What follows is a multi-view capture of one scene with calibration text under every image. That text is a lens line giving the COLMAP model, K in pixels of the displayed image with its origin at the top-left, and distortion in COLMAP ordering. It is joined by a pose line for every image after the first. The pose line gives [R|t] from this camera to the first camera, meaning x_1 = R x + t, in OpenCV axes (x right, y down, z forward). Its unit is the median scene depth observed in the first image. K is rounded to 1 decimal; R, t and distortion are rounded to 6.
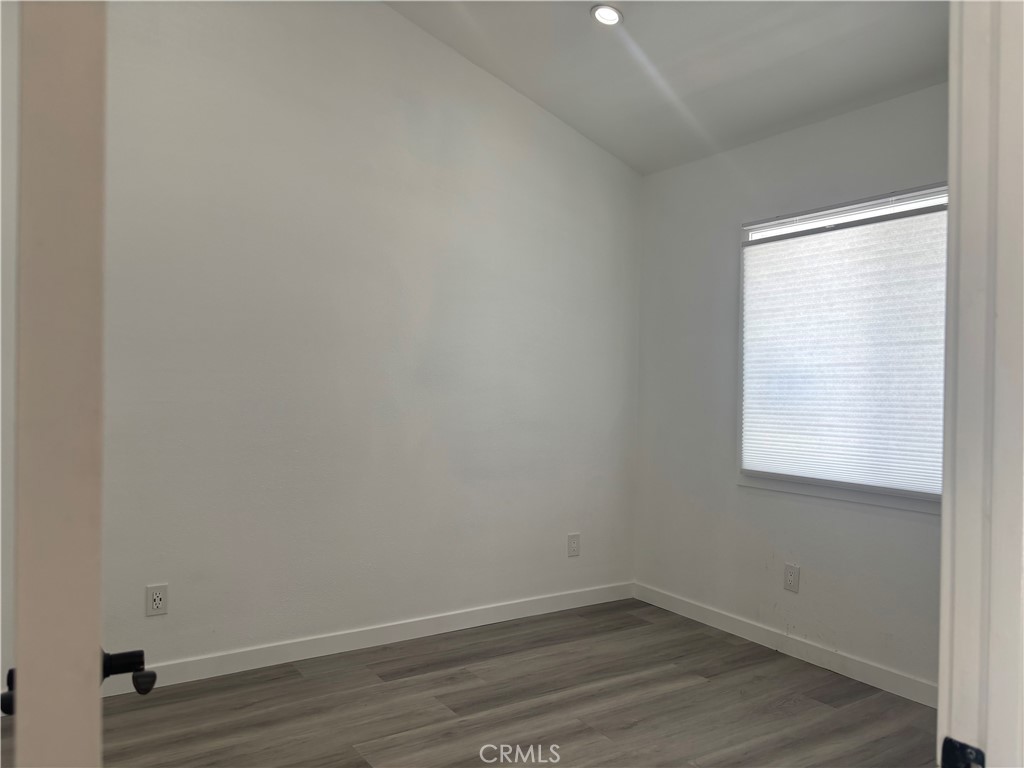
lens RADIAL K [[775.5, 0, 510.4], [0, 775.5, 385.0], [0, 0, 1]] dist [0.053272, -0.060564]
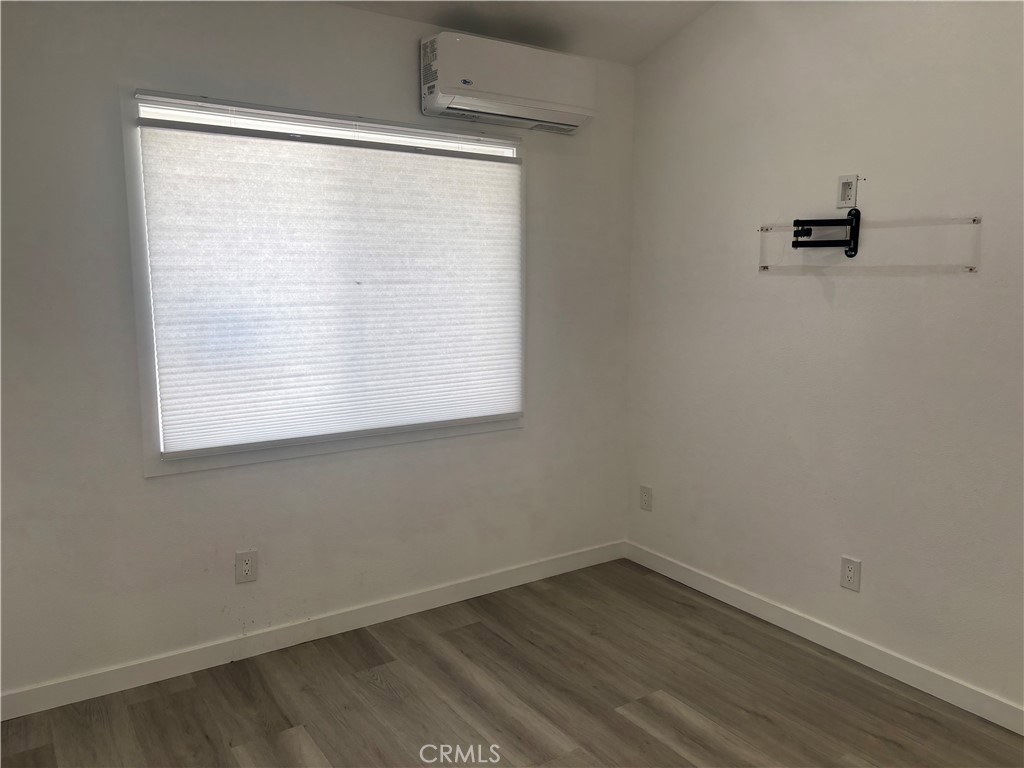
lens RADIAL K [[775.5, 0, 513.0], [0, 775.5, 385.2], [0, 0, 1]] dist [0.053272, -0.060564]
pose [[-0.031258, -0.157757, 0.986983, -0.460665], [-0.004096, 0.987477, 0.157707, -0.075841], [-0.999503, 0.000887, -0.031512, 0.816085]]
